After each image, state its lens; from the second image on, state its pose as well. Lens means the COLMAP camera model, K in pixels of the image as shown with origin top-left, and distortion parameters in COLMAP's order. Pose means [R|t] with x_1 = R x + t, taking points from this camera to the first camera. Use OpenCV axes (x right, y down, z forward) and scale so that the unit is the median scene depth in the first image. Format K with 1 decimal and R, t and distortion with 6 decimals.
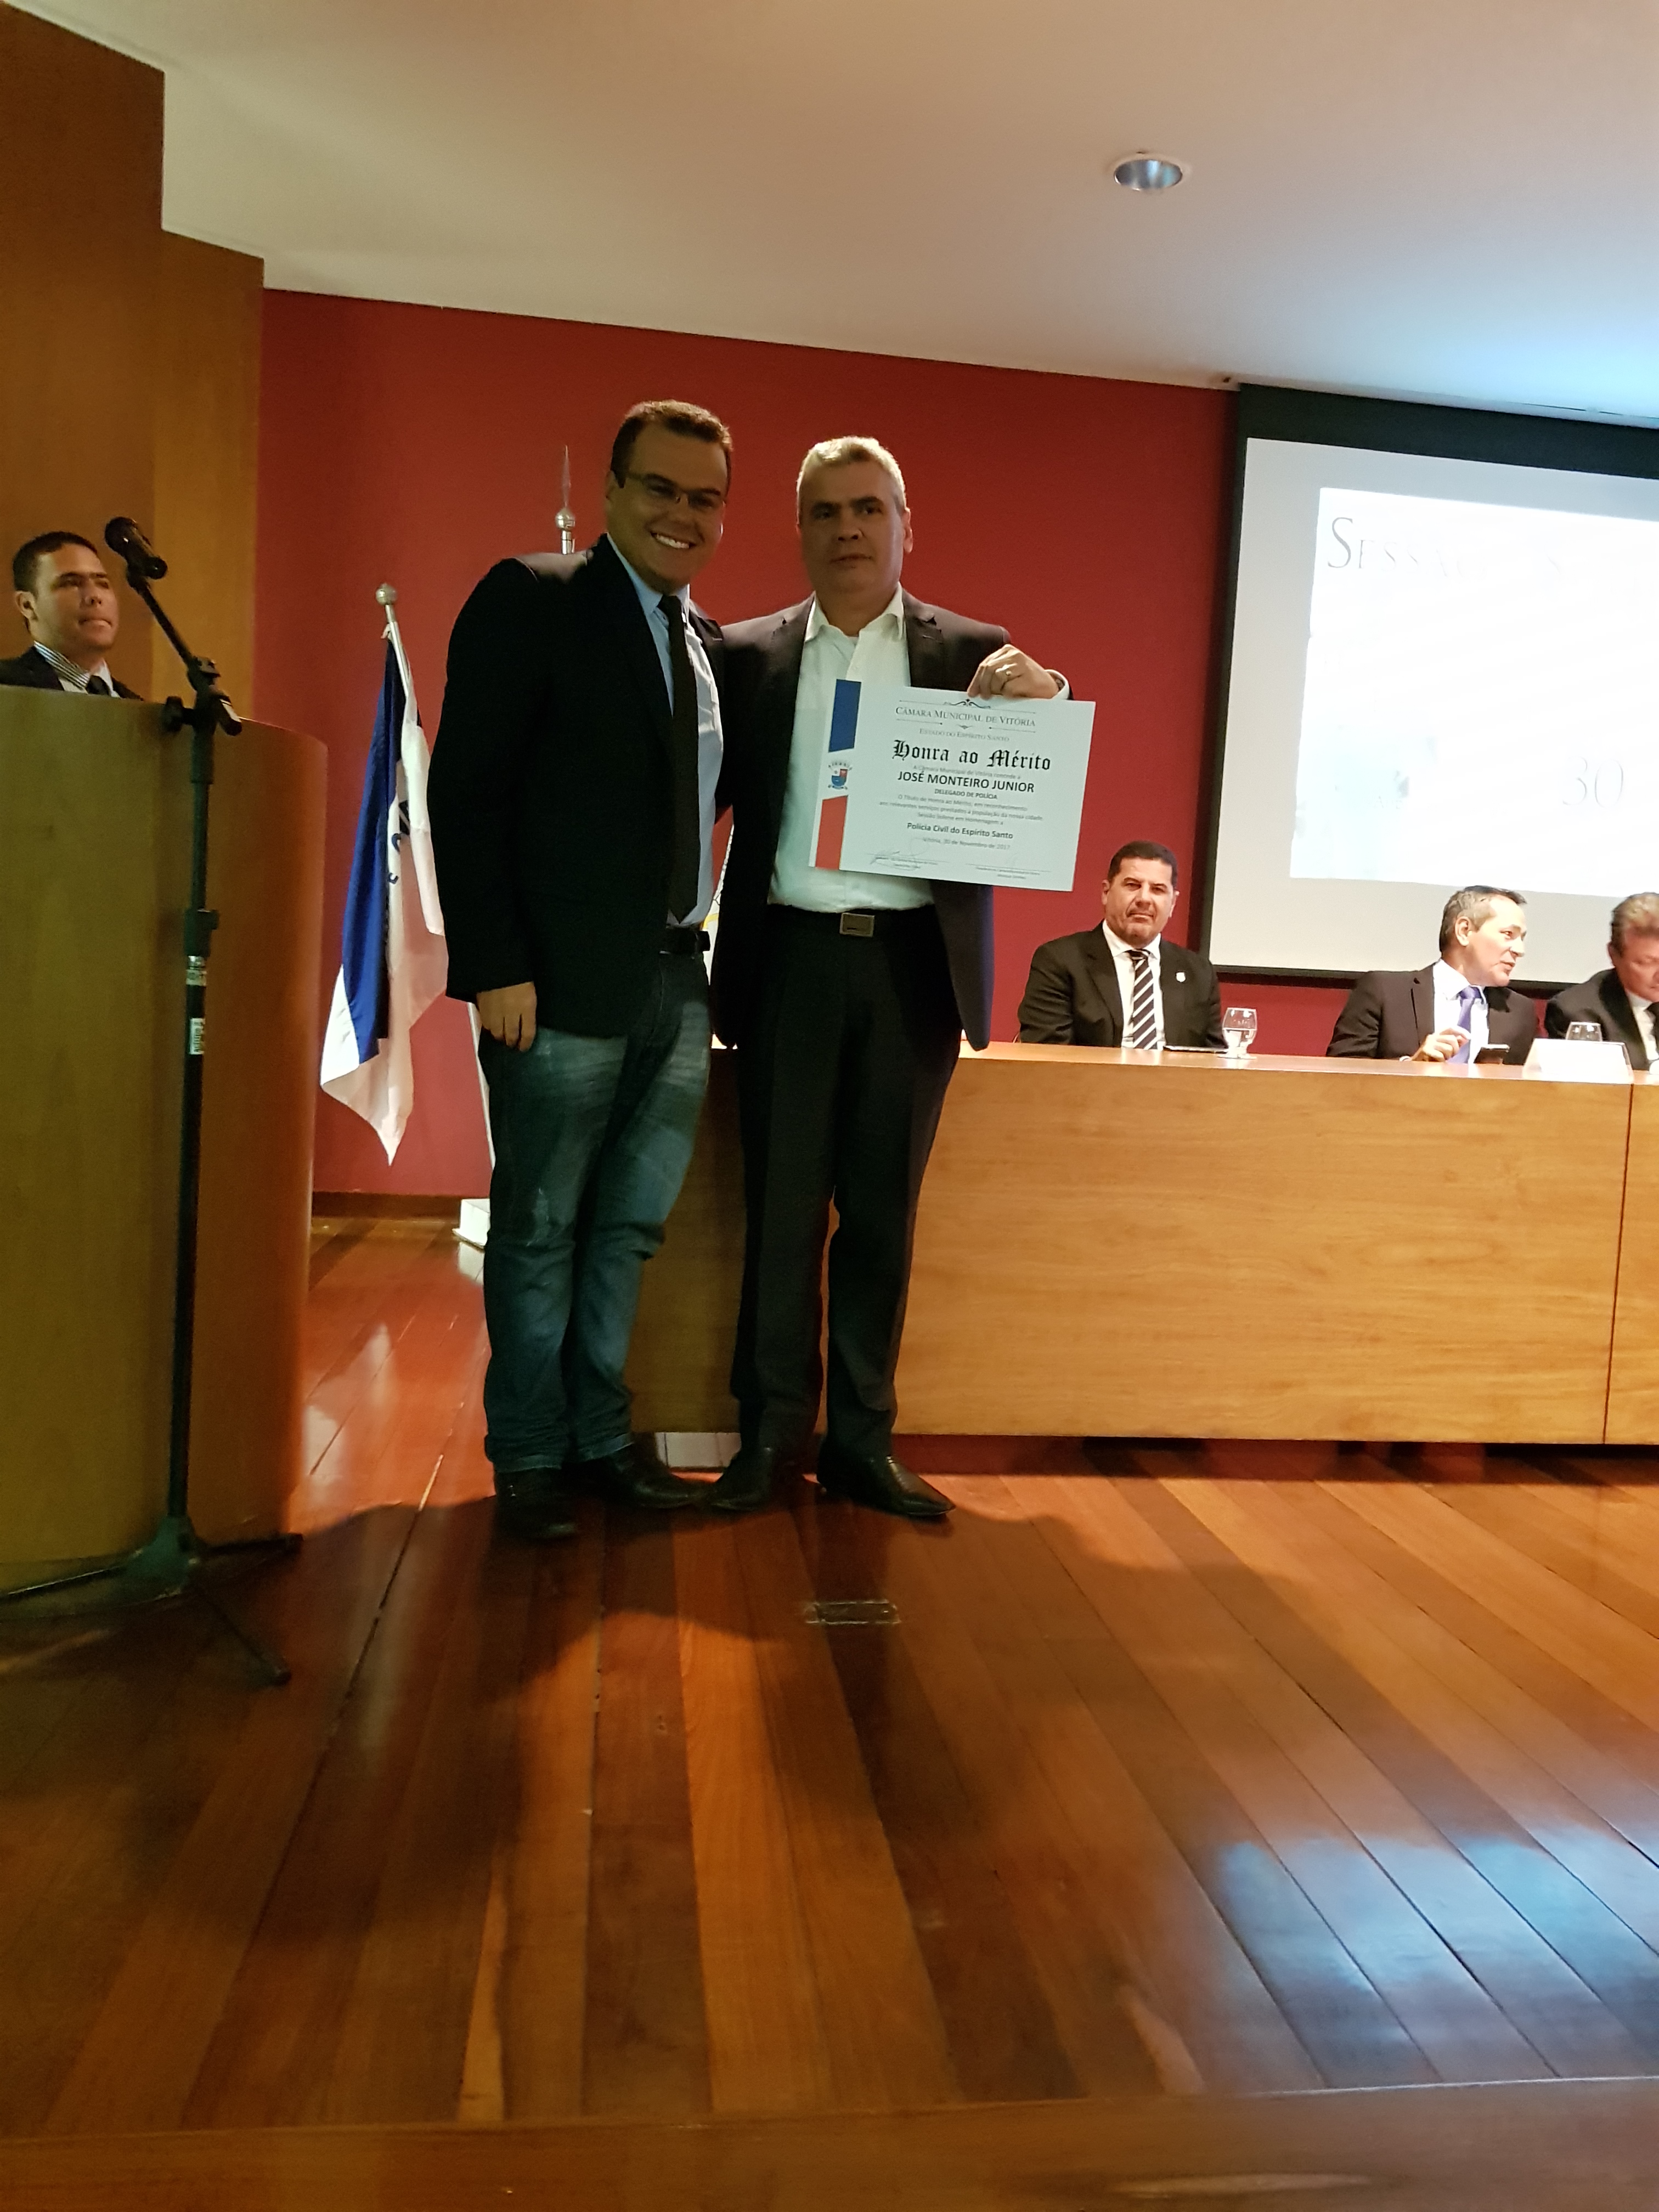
lens RADIAL K [[1624.8, 0, 829.5], [0, 1624.8, 1106.0], [0, 0, 1]] dist [-0.001613, -0.009043]
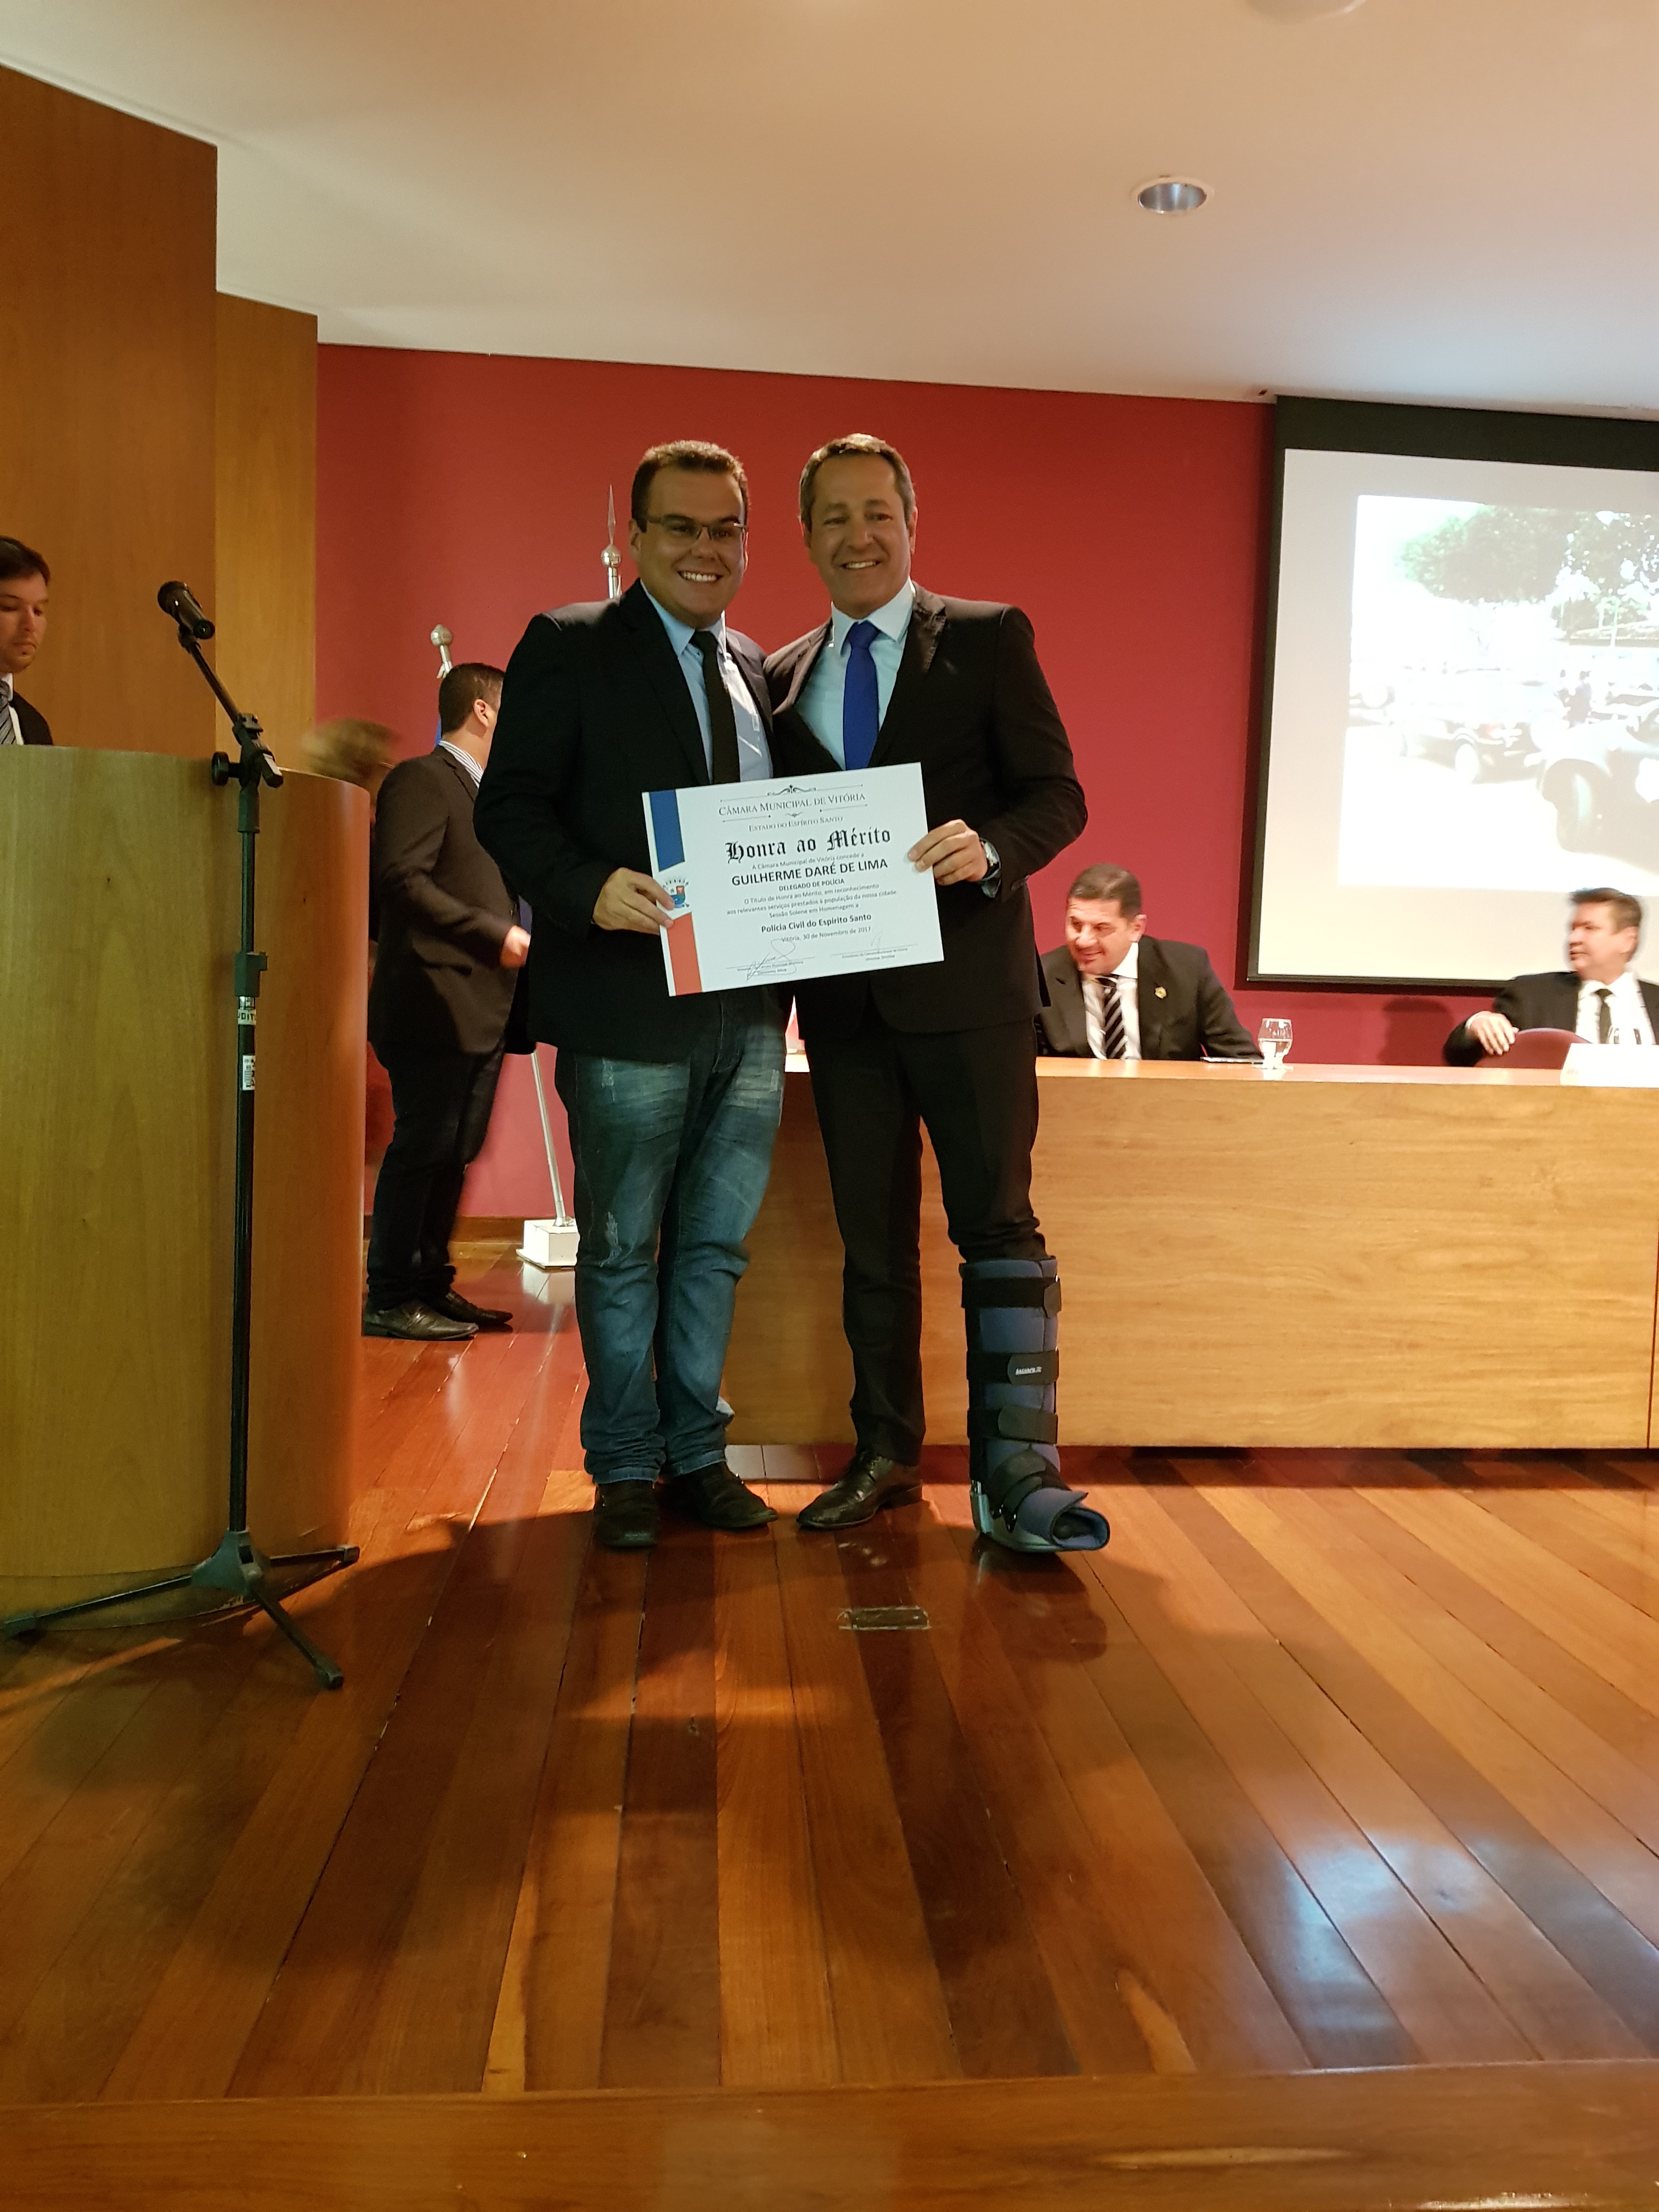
lens RADIAL K [[1624.8, 0, 829.5], [0, 1624.8, 1106.0], [0, 0, 1]] dist [-0.001613, -0.009043]
pose [[0.998611, -0.020674, -0.048458, 0.026501], [0.020257, 0.999754, -0.009088, -0.002787], [0.048634, 0.008093, 0.998784, -0.023845]]
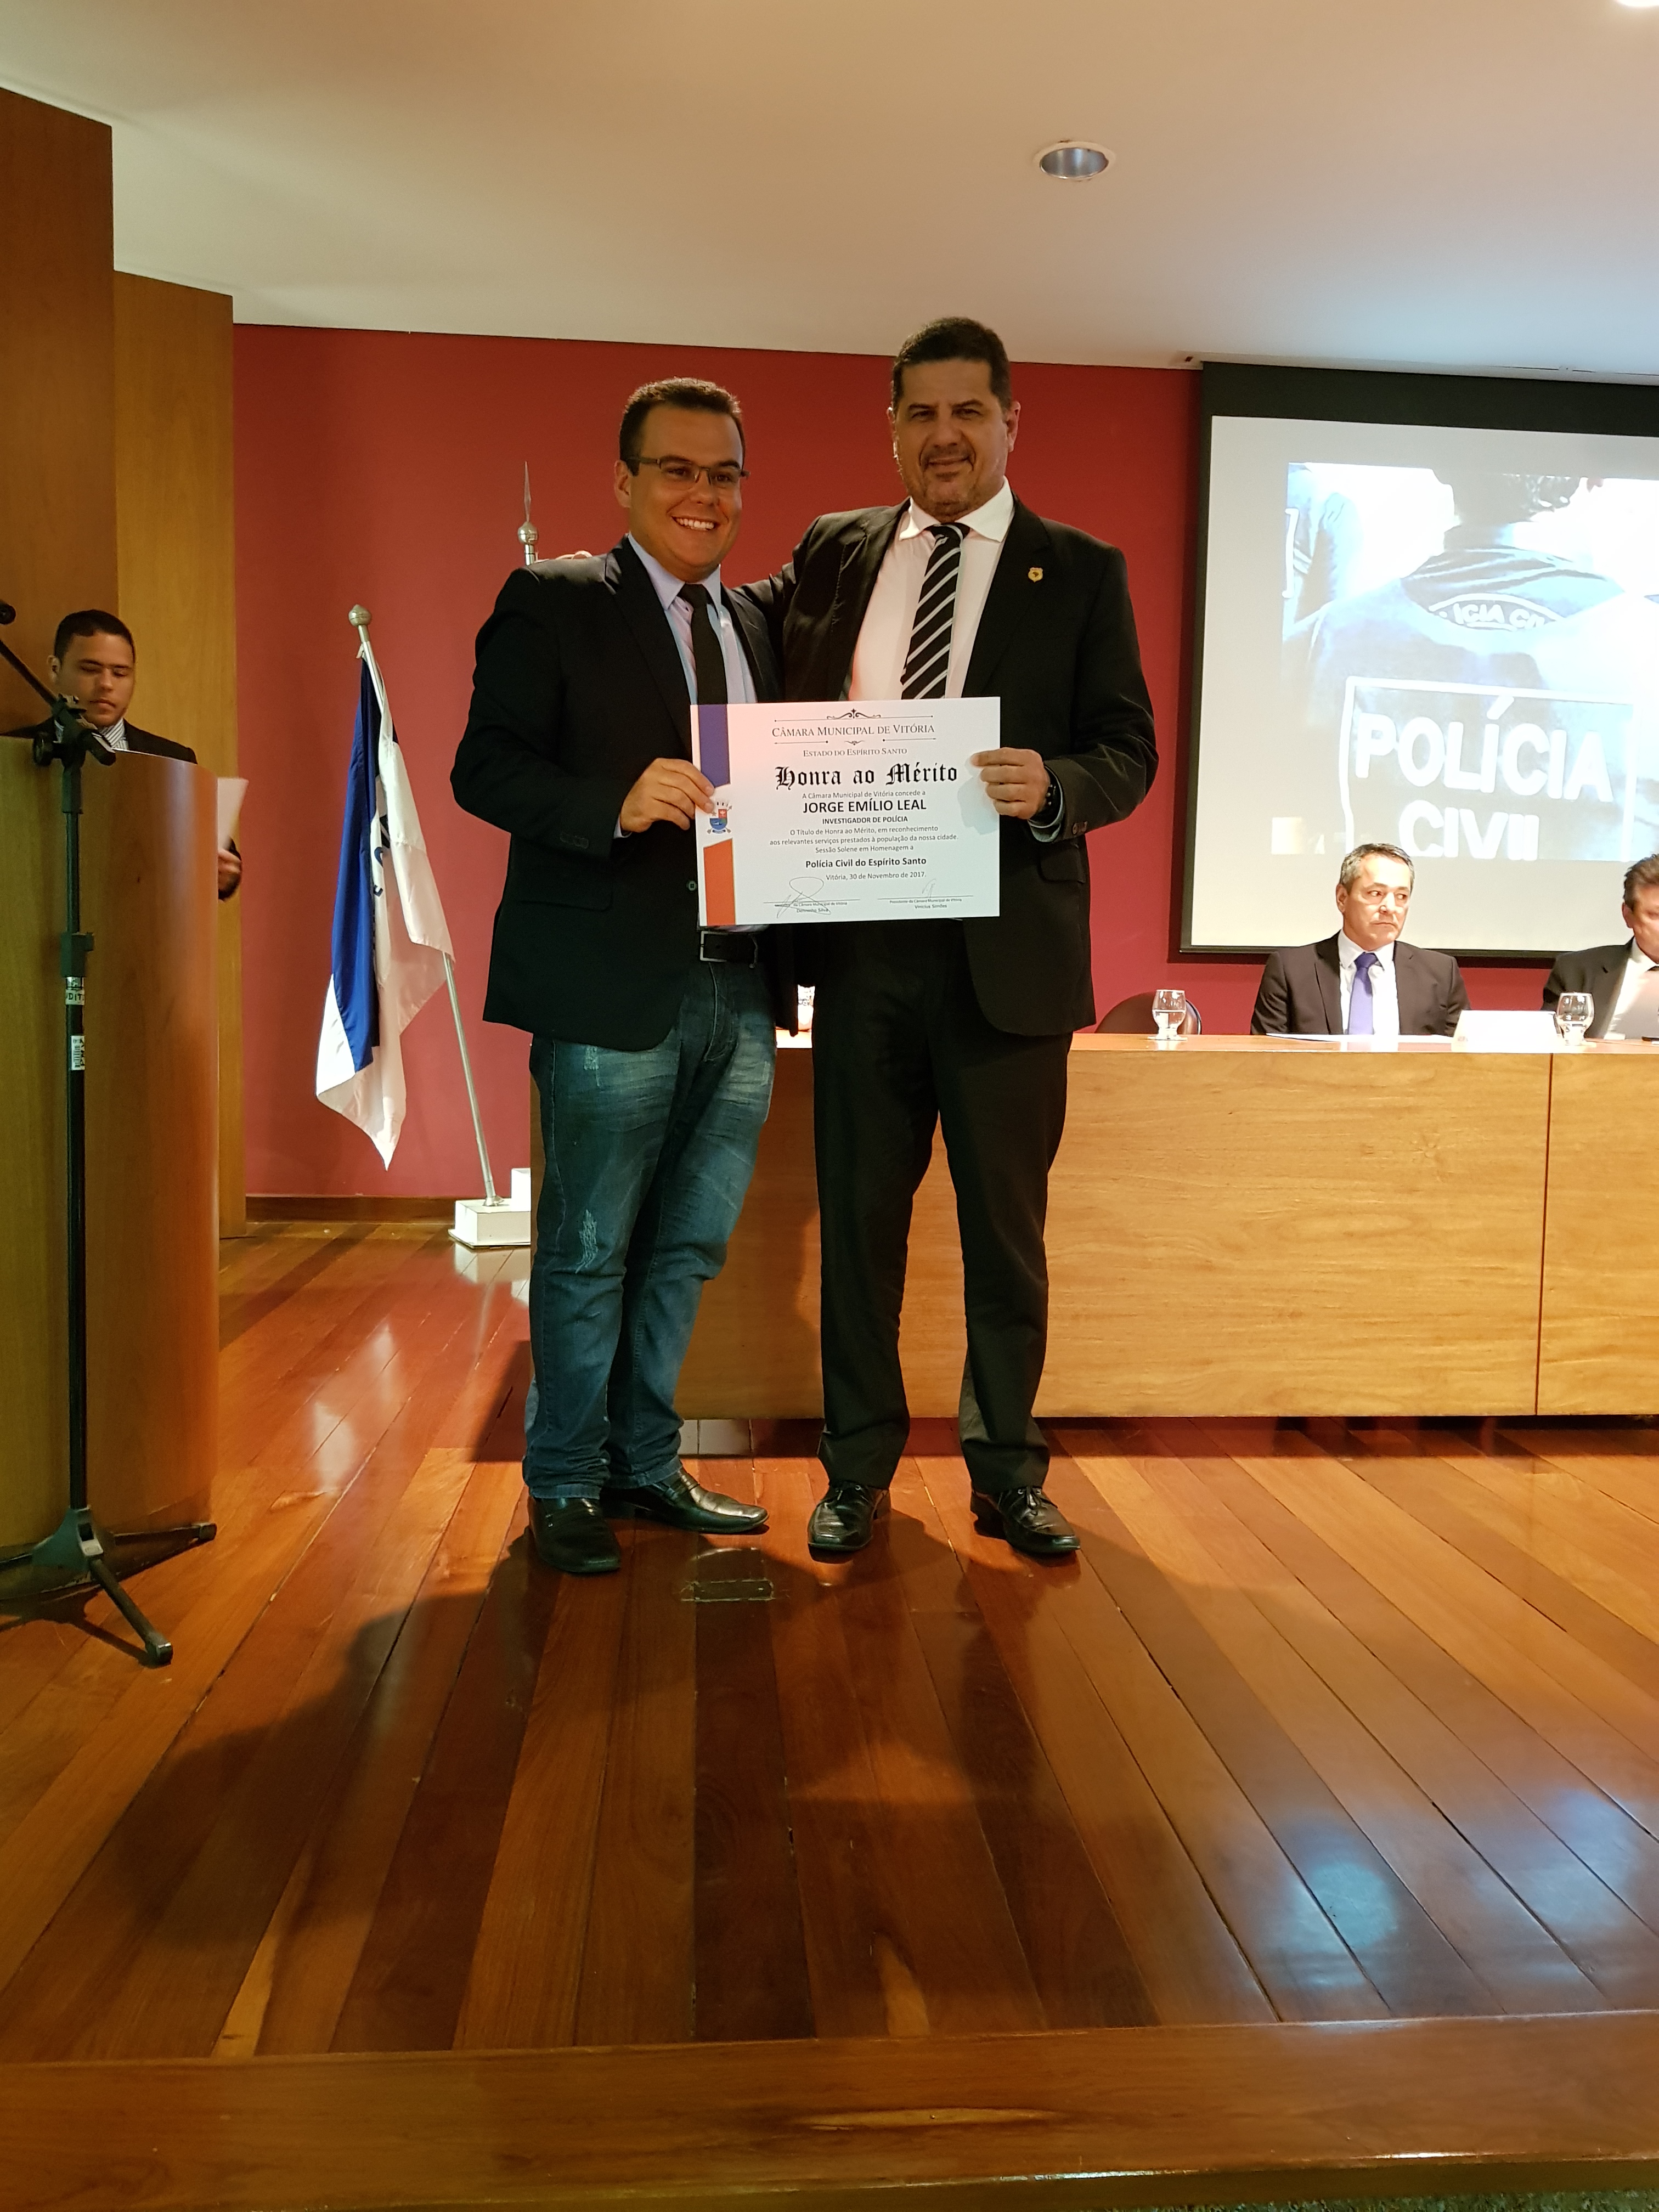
lens RADIAL K [[1624.8, 0, 829.5], [0, 1624.8, 1106.0], [0, 0, 1]] dist [-0.001613, -0.009043]
pose [[0.997979, -0.031271, -0.055310, 0.107547], [0.031500, 0.999498, 0.003284, 0.002480], [0.055179, -0.005020, 0.998464, -0.018481]]
